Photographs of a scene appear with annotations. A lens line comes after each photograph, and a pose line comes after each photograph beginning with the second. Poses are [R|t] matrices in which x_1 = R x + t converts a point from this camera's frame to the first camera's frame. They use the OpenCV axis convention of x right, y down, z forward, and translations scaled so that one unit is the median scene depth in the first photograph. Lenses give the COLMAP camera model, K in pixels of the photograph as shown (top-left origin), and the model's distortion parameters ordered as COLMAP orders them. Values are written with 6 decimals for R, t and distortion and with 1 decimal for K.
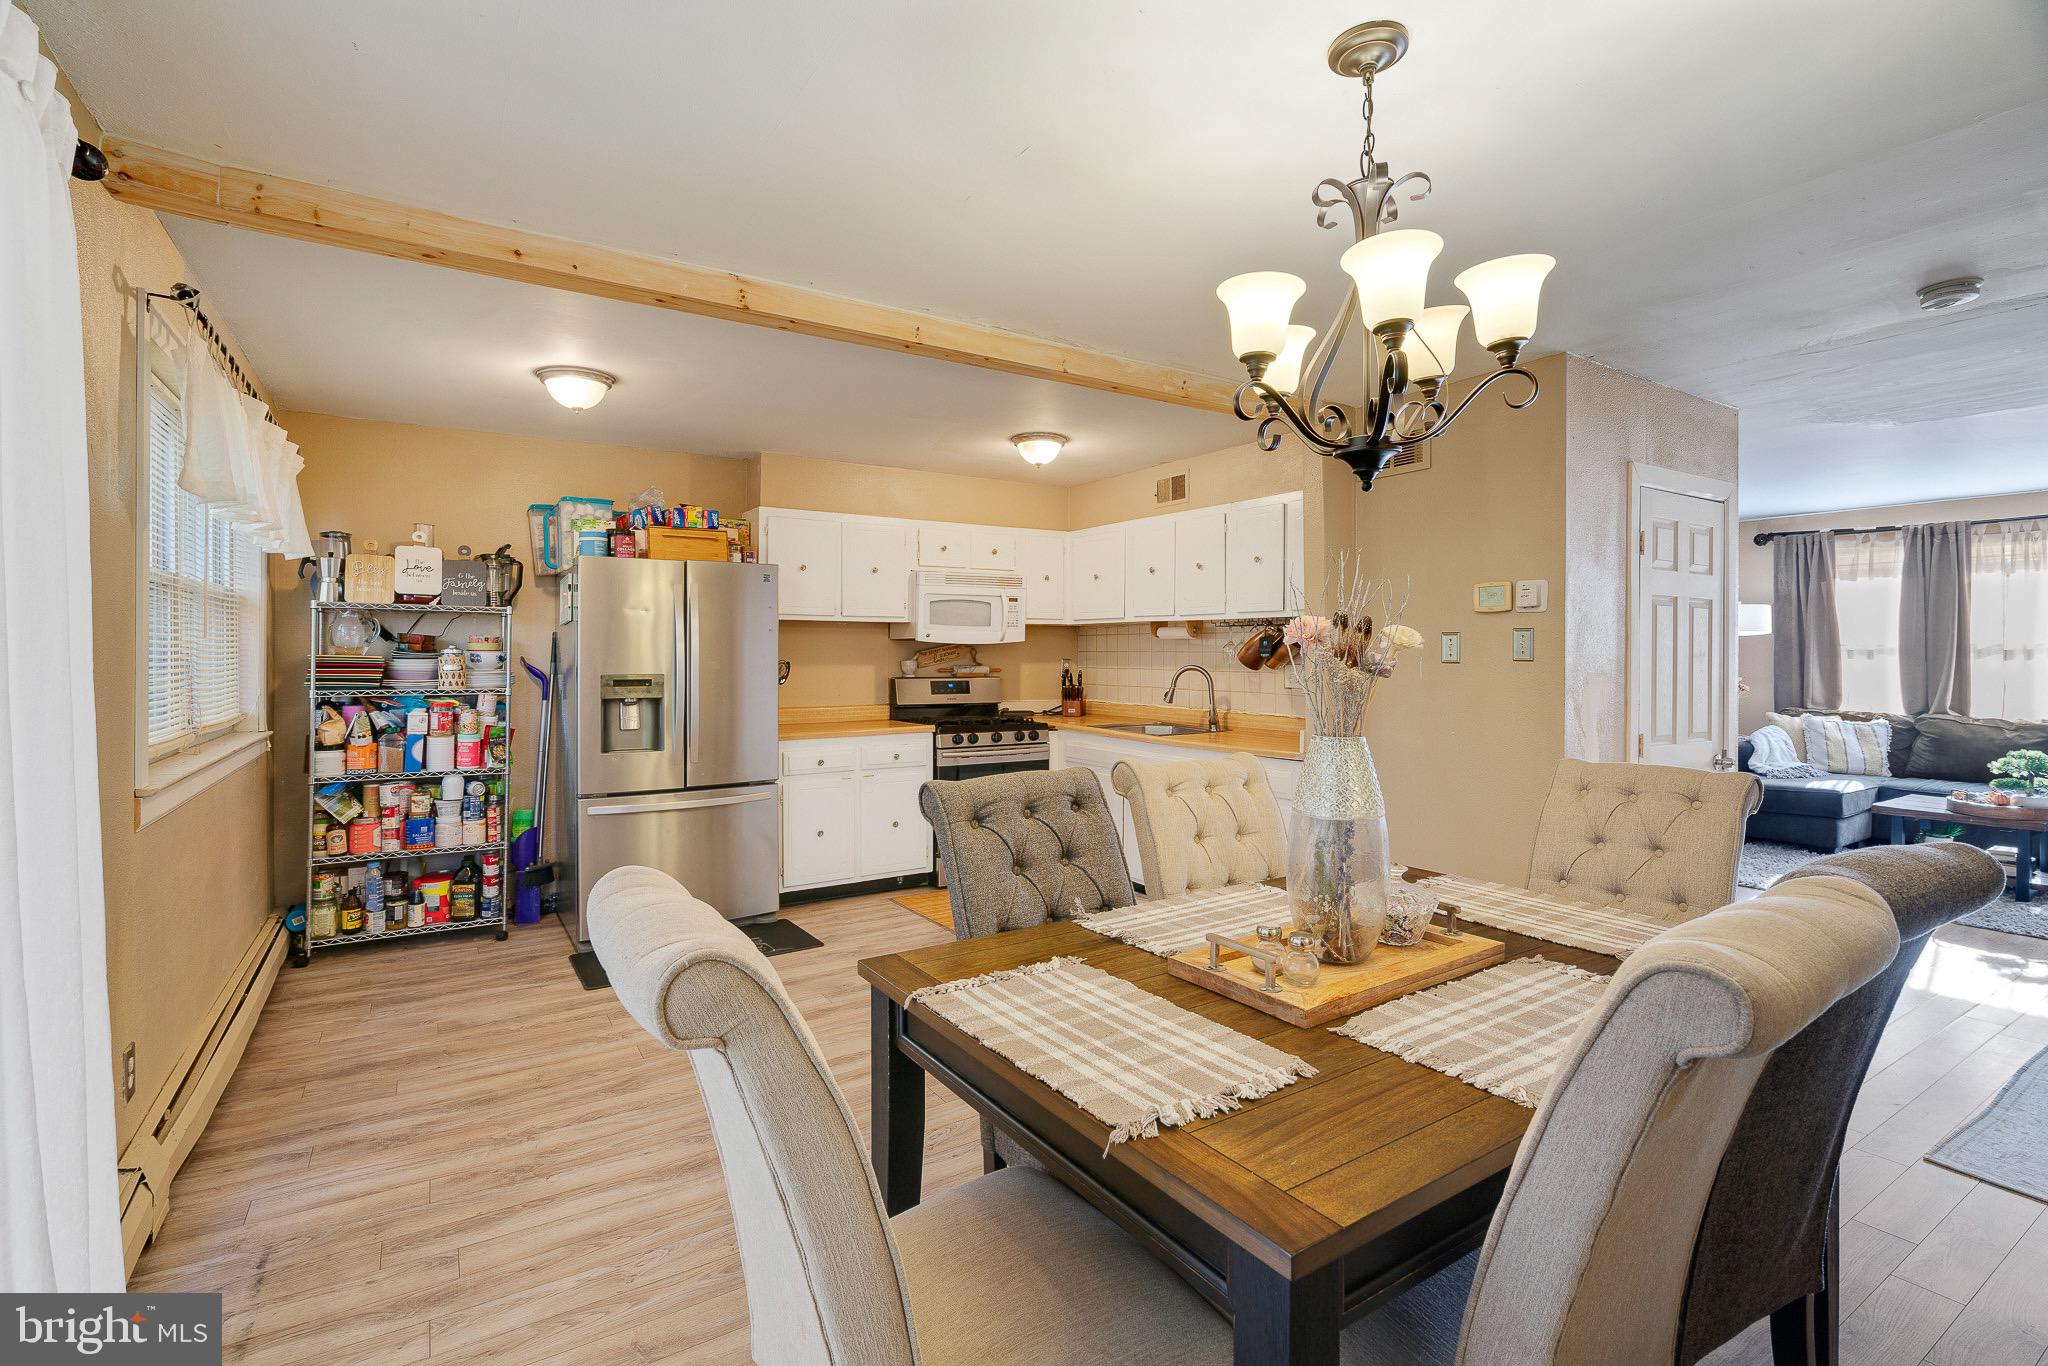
lens RADIAL K [[932.2, 0, 1004.9], [0, 932.2, 657.4], [0, 0, 1]] dist [-0.004053, 0.002498]
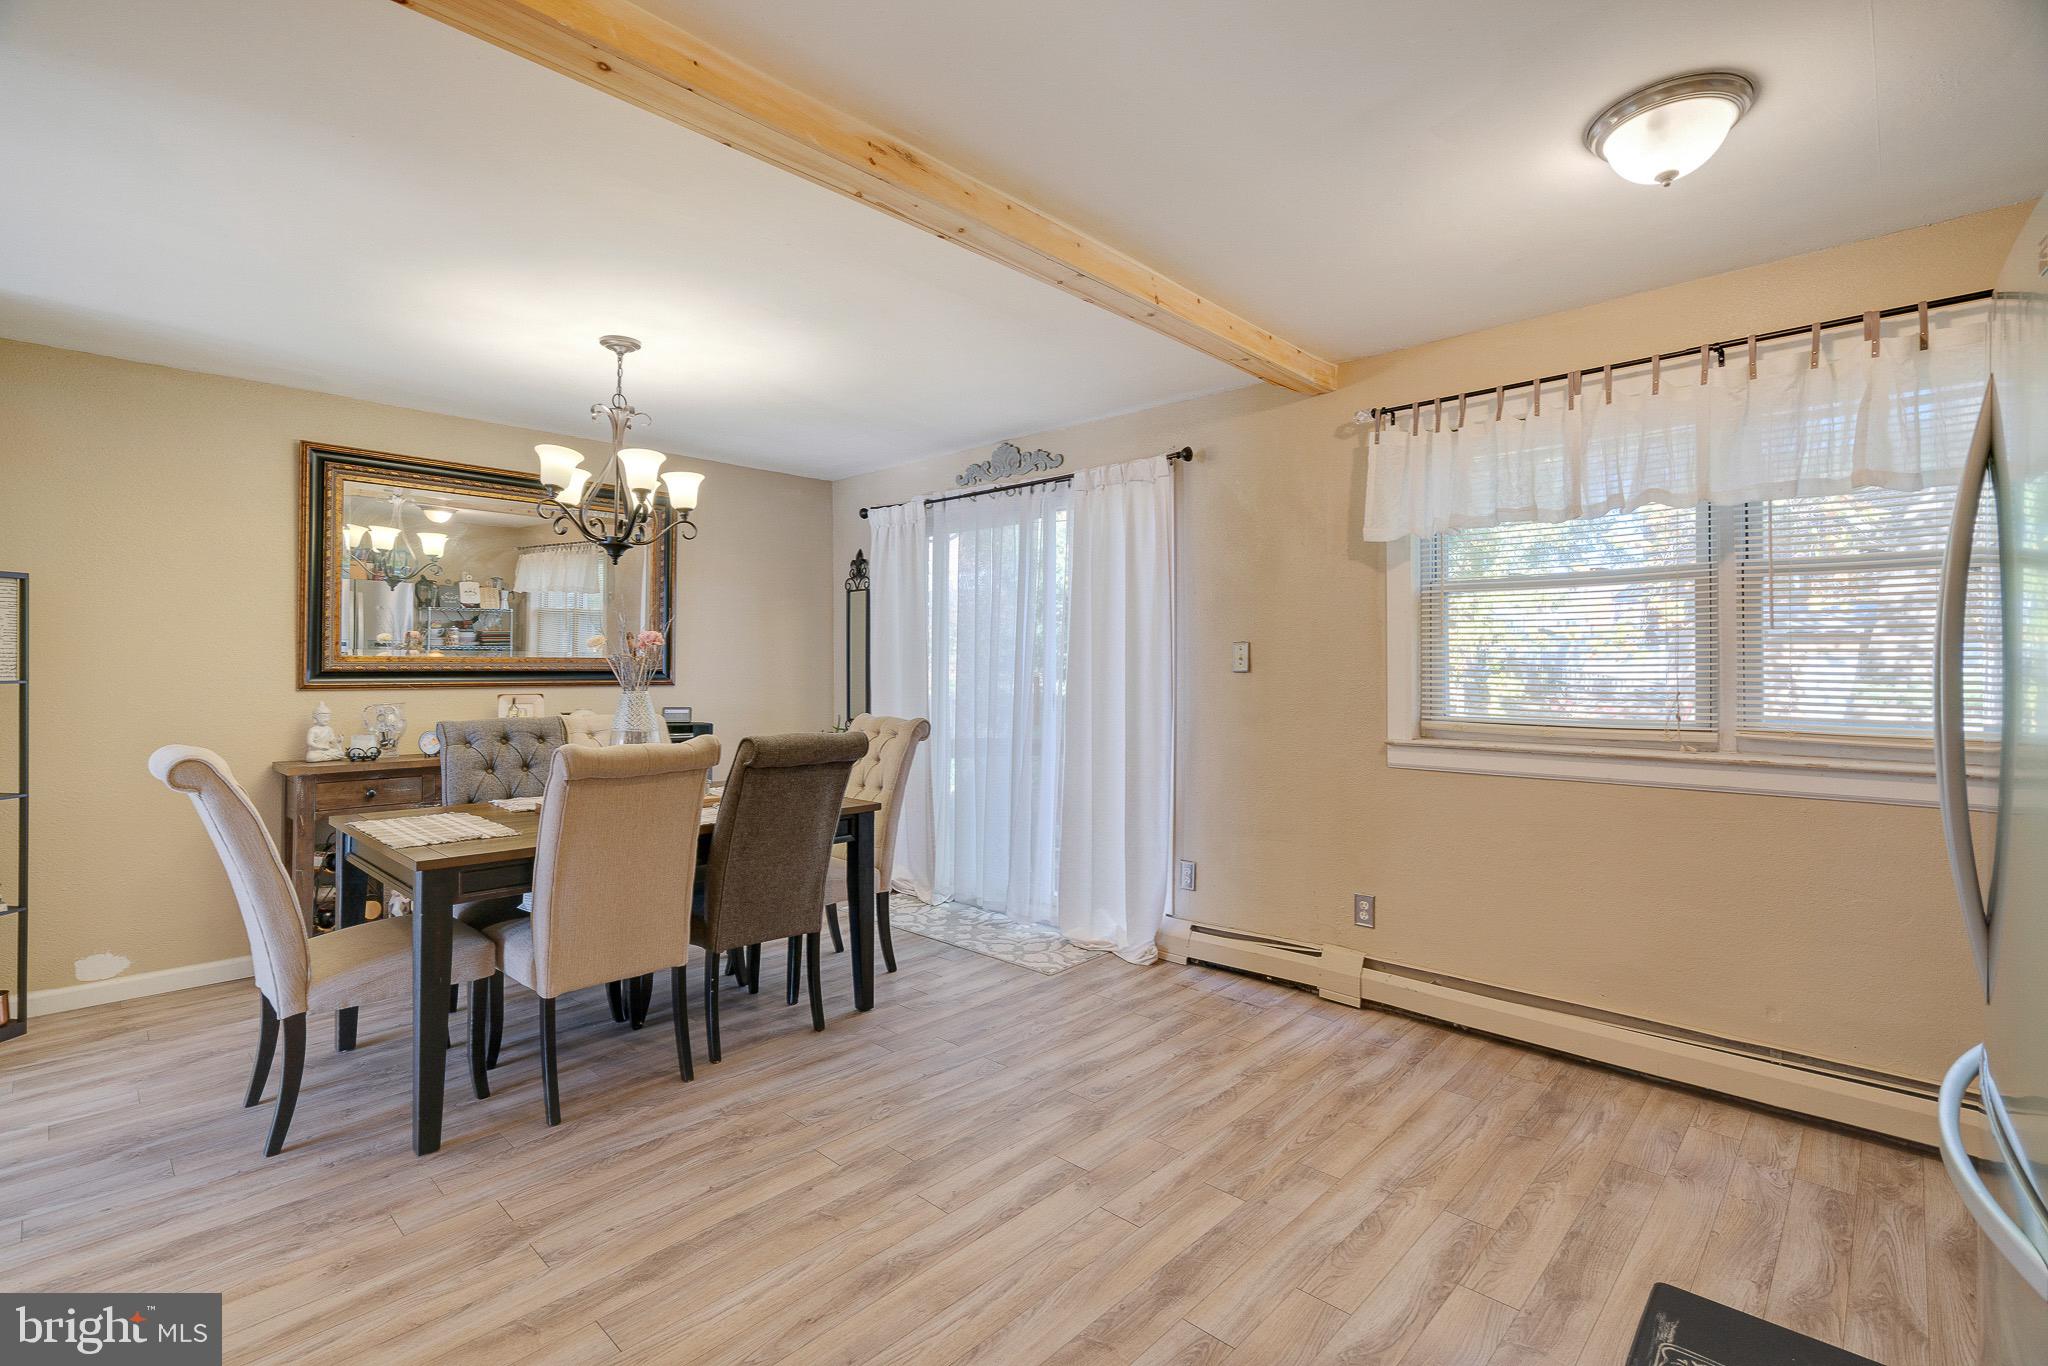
lens RADIAL K [[932.2, 0, 1011.1], [0, 932.2, 662.0], [0, 0, 1]] dist [-0.004053, 0.002498]
pose [[-0.969637, -0.001949, -0.244542, 0.023058], [-0.002035, 0.999998, 0.000100, 0.006717], [0.244541, 0.000595, -0.969639, 1.068423]]
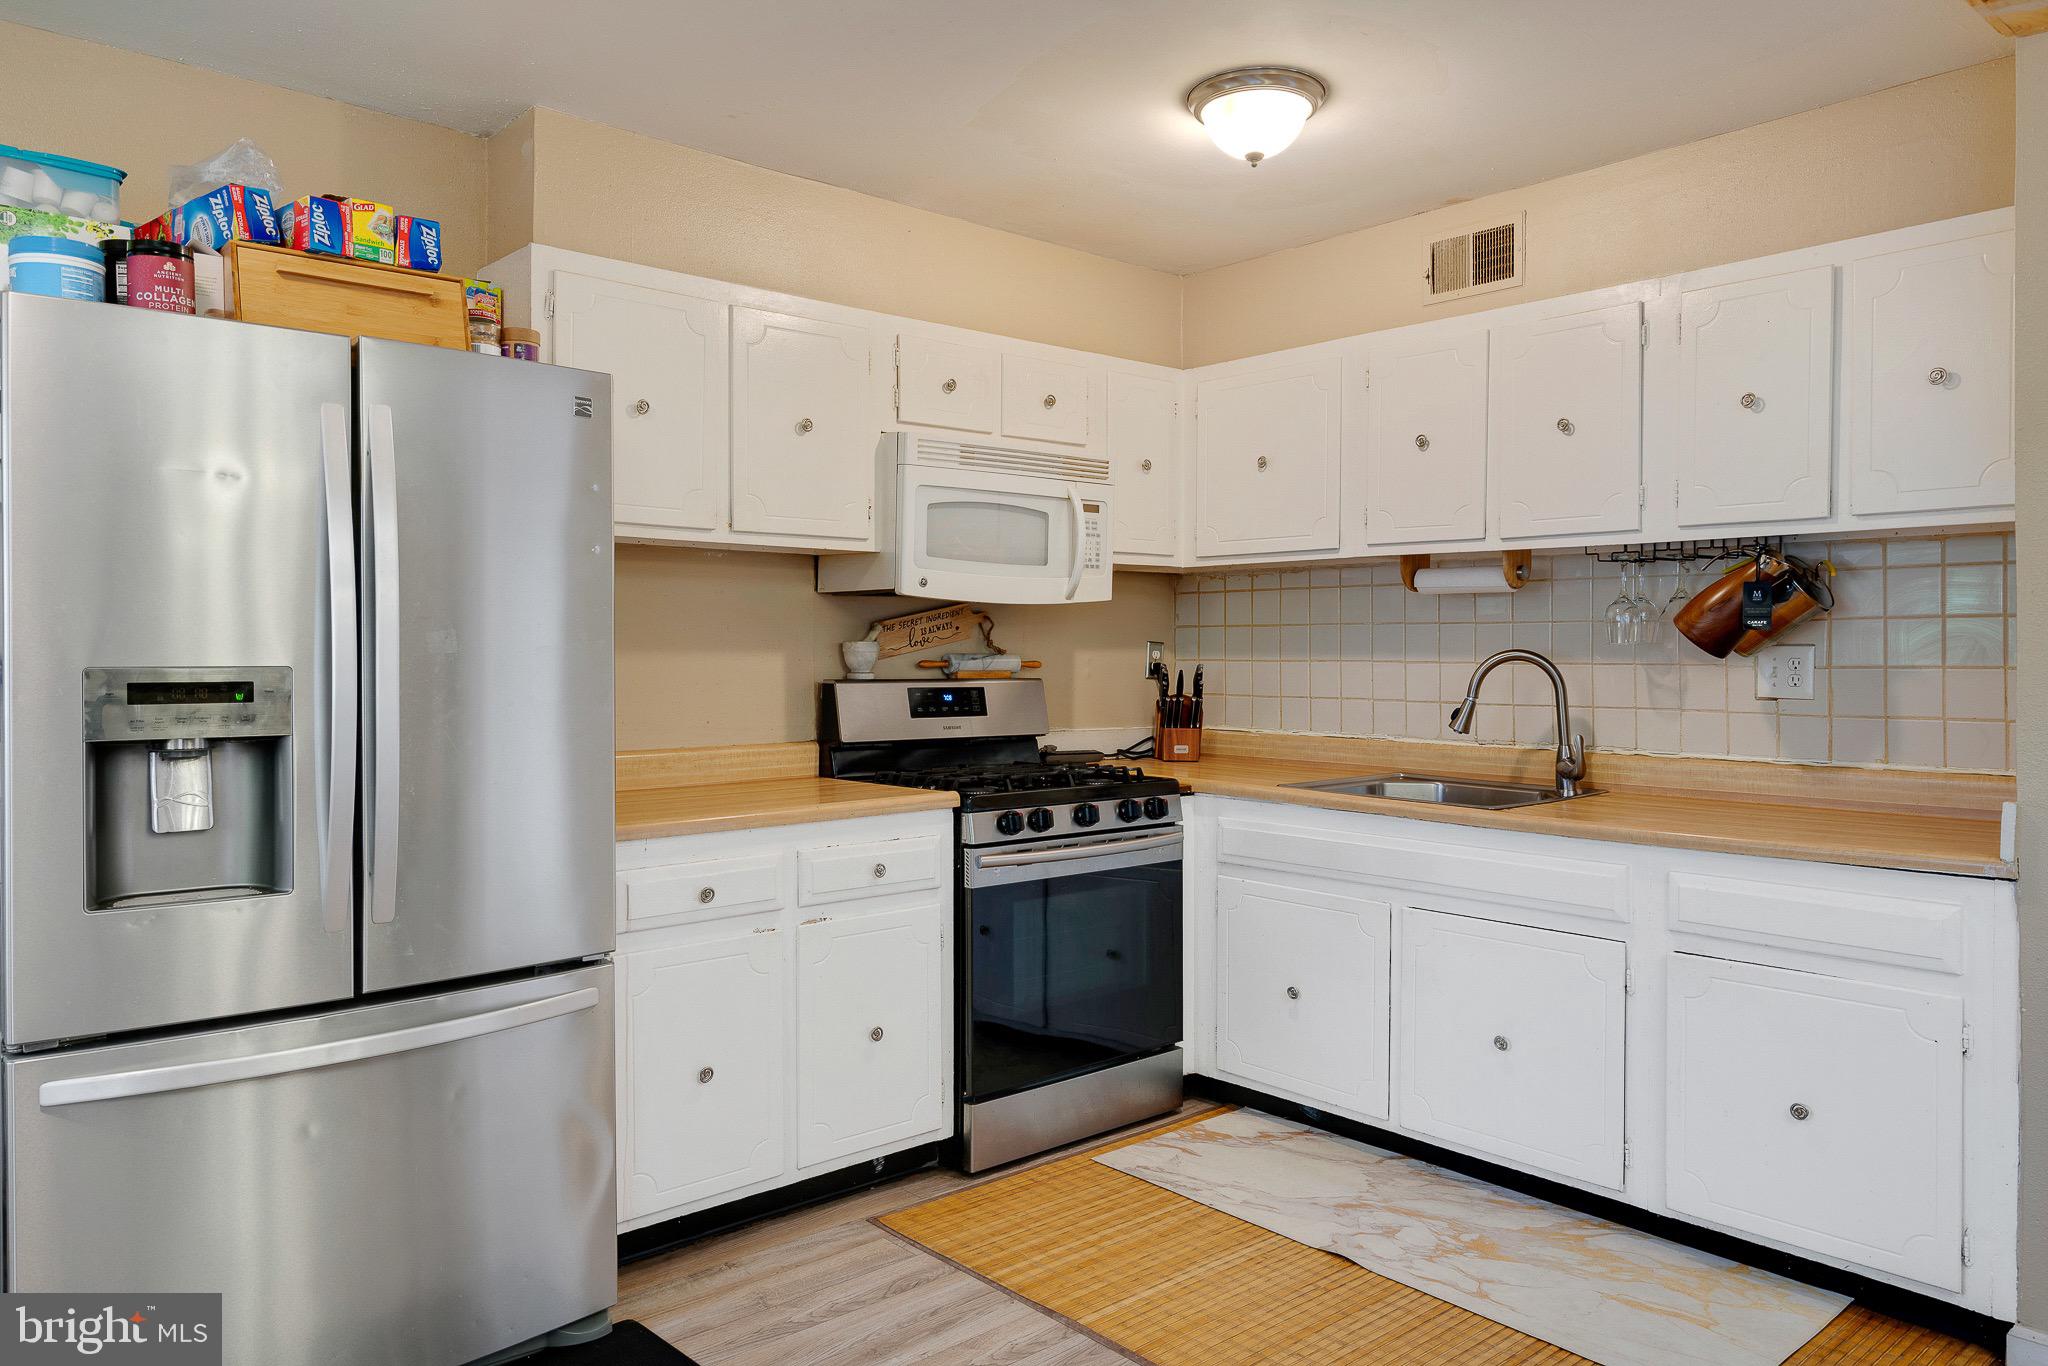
lens RADIAL K [[1416.3, 0, 1018.5], [0, 1416.3, 665.4], [0, 0, 1]] dist [0.023750, -0.010029]
pose [[0.986237, -0.001893, 0.165330, -0.166340], [0.000975, 0.999984, 0.005632, 0.012921], [-0.165338, -0.005393, 0.986222, 0.388082]]
